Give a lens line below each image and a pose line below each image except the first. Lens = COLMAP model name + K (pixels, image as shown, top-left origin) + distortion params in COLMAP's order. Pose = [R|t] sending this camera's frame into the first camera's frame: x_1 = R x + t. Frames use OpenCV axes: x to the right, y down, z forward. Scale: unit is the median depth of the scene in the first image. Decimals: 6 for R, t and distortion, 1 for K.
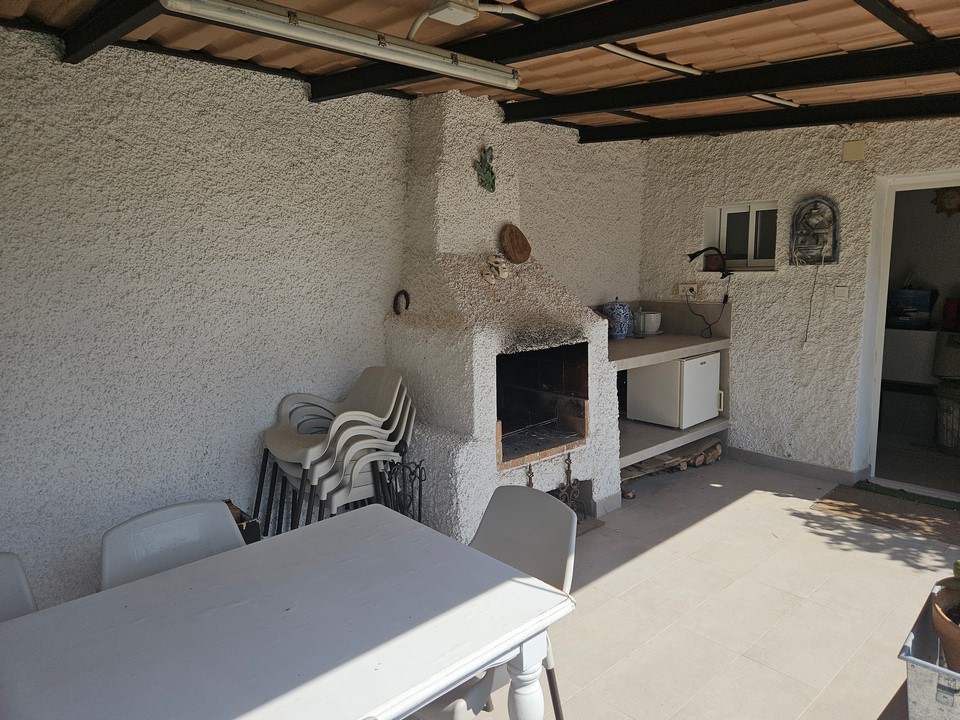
lens RADIAL K [[640.0, 0, 485.6], [0, 640.0, 359.1], [0, 0, 1]] dist [0.067324, -0.058397]
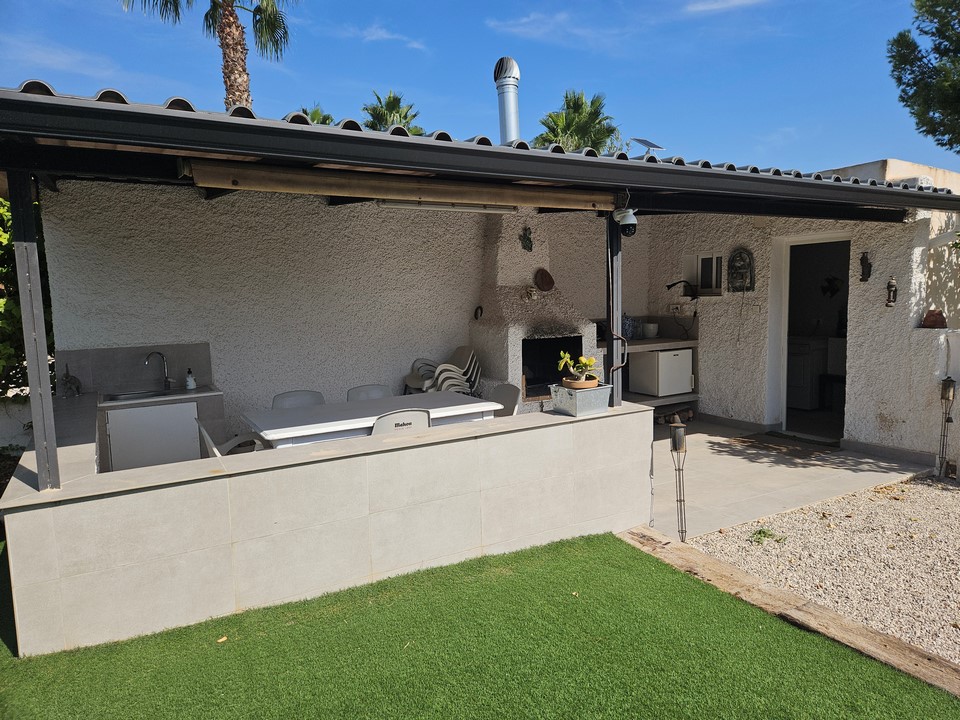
lens RADIAL K [[640.0, 0, 476.5], [0, 640.0, 361.3], [0, 0, 1]] dist [0.067324, -0.058397]
pose [[0.973181, 0.022816, -0.228907, 0.278900], [-0.031822, 0.998855, -0.035732, 0.113666], [0.227829, 0.042058, 0.972792, -0.758802]]
